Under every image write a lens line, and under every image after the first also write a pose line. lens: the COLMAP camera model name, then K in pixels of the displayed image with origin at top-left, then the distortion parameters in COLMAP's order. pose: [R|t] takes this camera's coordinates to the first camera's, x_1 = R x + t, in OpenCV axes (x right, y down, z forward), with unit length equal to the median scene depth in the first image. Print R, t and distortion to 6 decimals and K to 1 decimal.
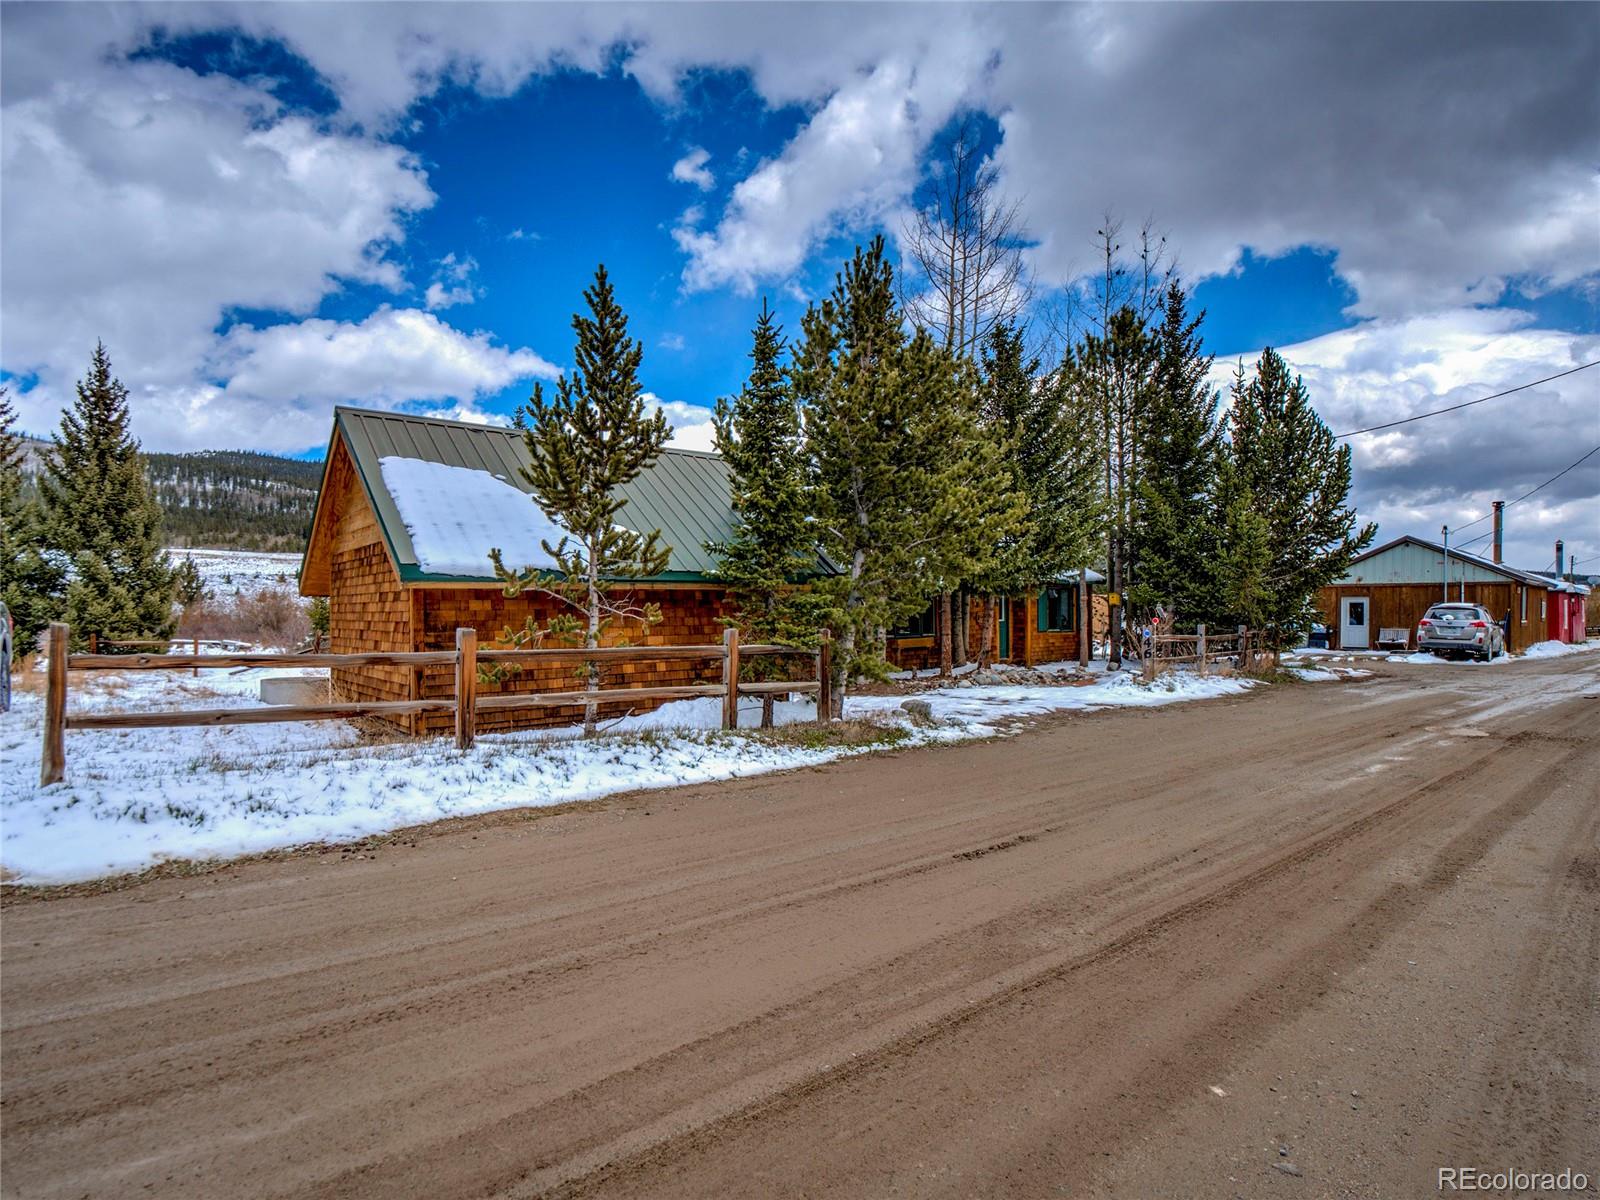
lens RADIAL K [[859.9, 0, 799.5], [0, 859.9, 609.0], [0, 0, 1]] dist [-0.044577, -0.011546]
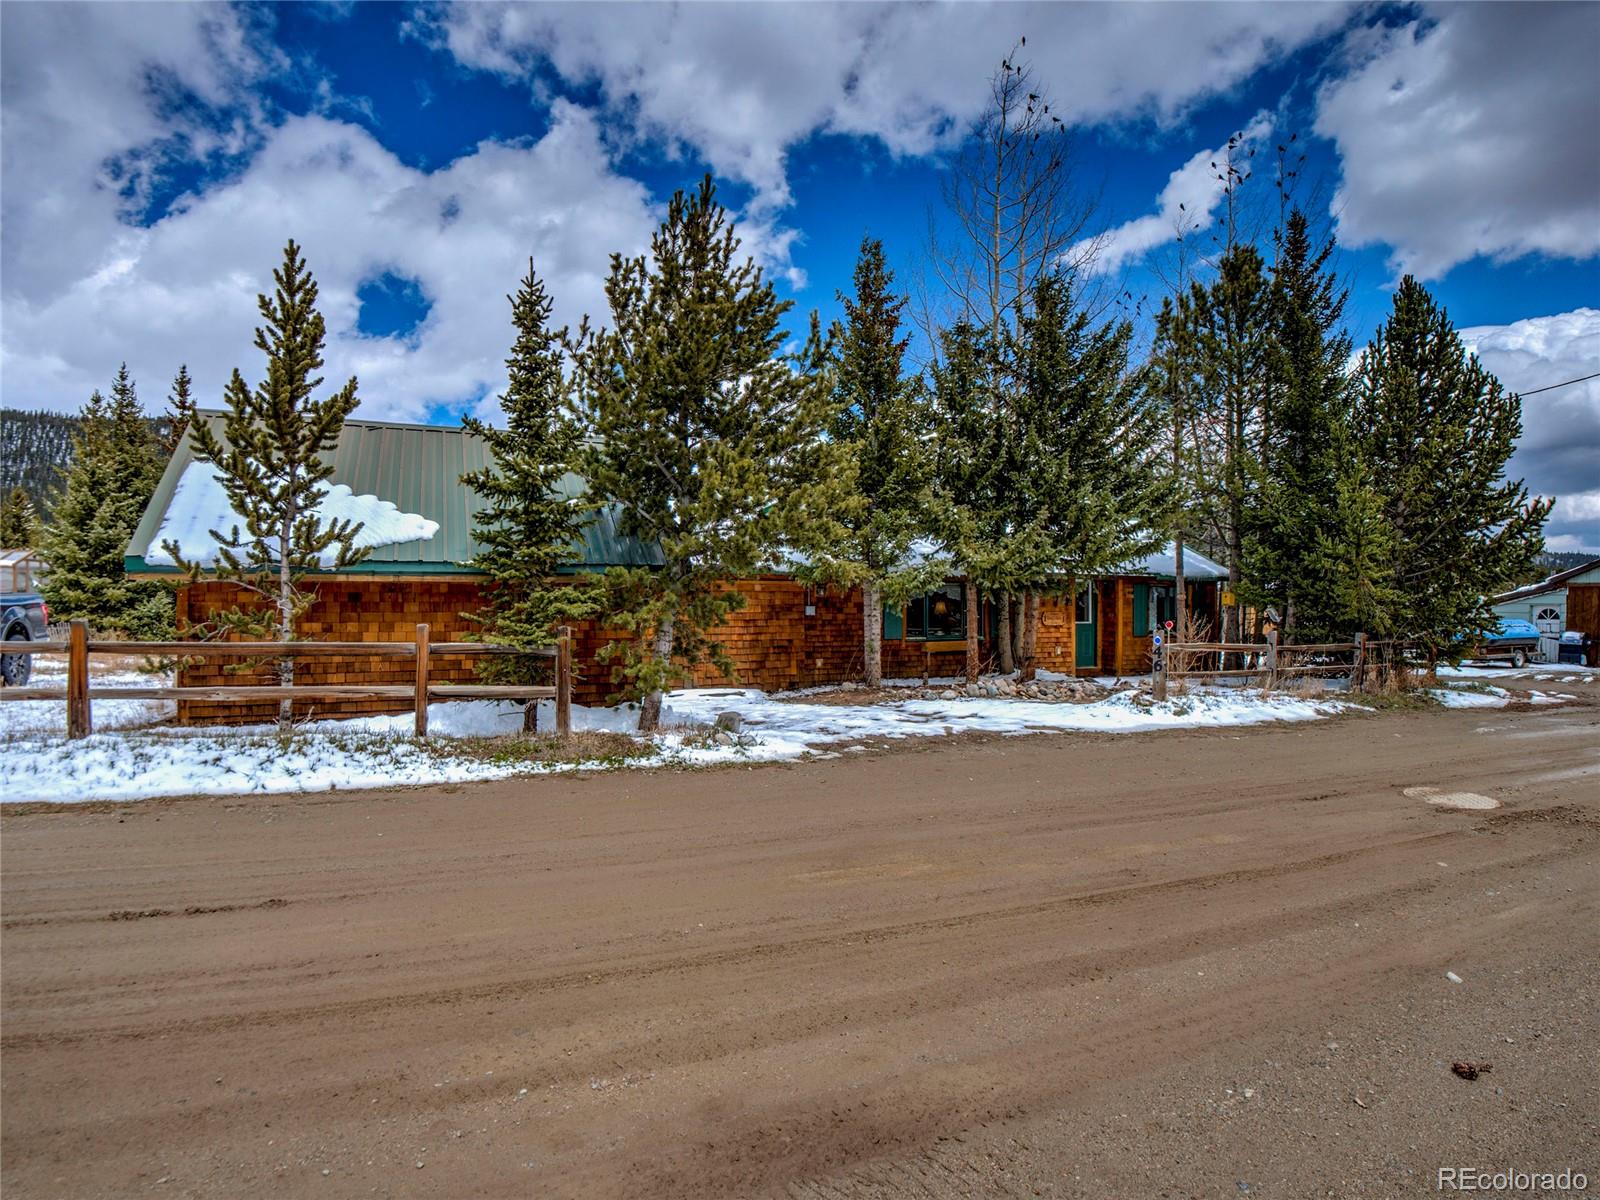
lens RADIAL K [[859.9, 0, 799.5], [0, 859.9, 609.0], [0, 0, 1]] dist [-0.044577, -0.011546]
pose [[0.959273, 0.010470, -0.282287, 0.575393], [-0.010039, 0.999945, 0.002973, 0.000330], [0.282303, -0.000018, 0.959325, 0.262561]]
